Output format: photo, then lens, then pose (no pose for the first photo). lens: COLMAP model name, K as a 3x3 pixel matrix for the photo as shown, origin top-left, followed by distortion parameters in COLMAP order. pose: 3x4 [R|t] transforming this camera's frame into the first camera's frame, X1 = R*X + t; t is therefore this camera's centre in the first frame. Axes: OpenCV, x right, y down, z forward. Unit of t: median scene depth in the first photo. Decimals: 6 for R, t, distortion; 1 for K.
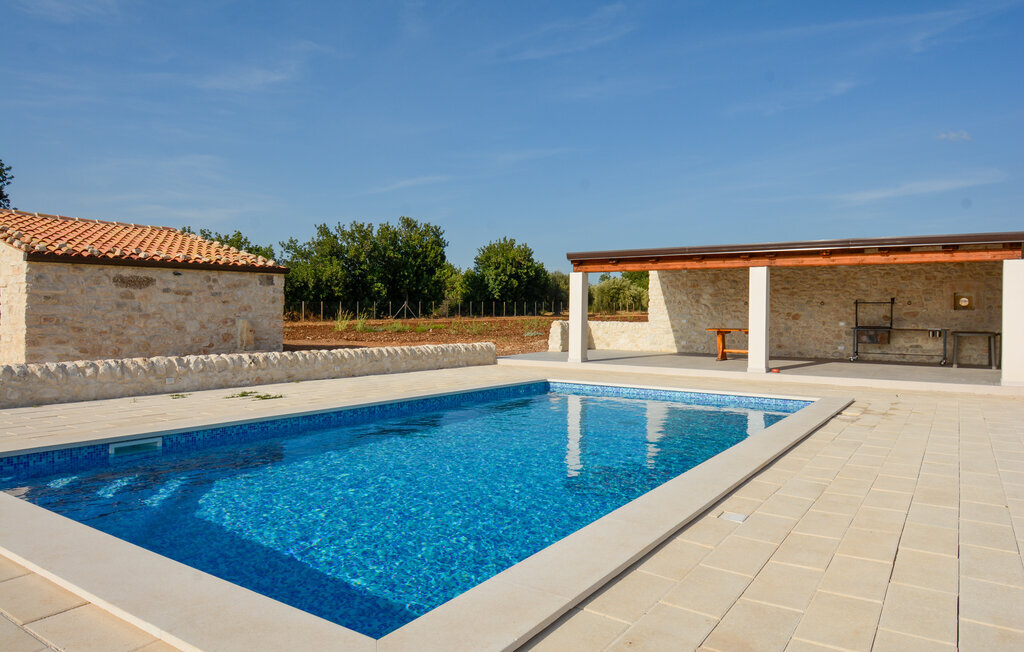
lens RADIAL K [[652.9, 0, 514.1], [0, 652.9, 320.4], [0, 0, 1]] dist [-0.003587, -0.000010]
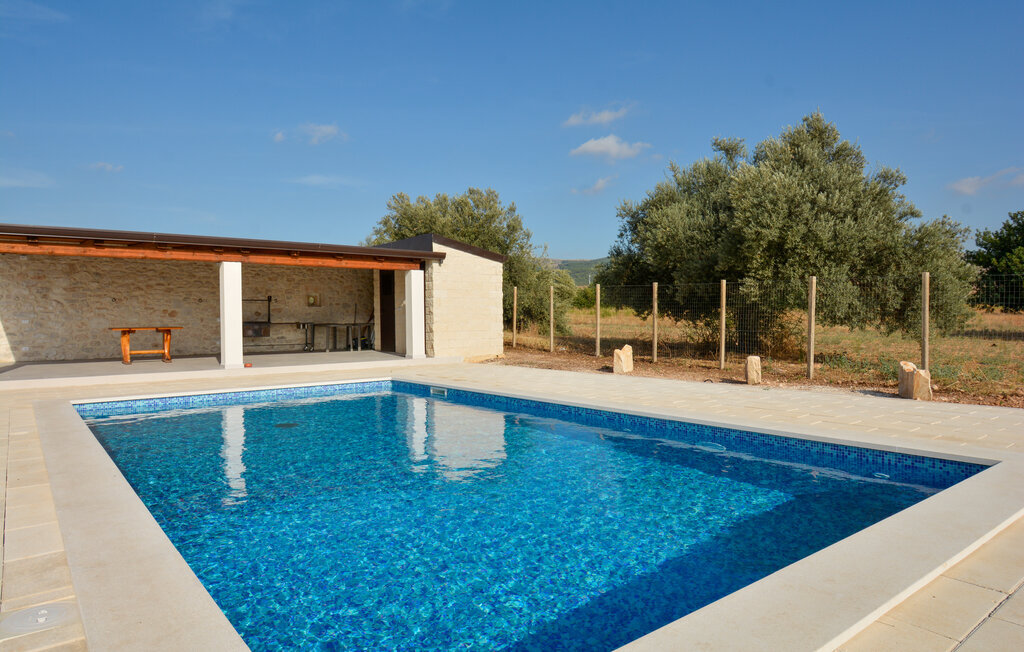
lens RADIAL K [[649.1, 0, 515.2], [0, 649.1, 327.9], [0, 0, 1]] dist [-0.003407, -0.001895]
pose [[0.300672, -0.030347, 0.953245, -0.361618], [0.018891, 0.999487, 0.025860, -0.000154], [-0.953541, 0.010232, 0.301091, 0.240262]]
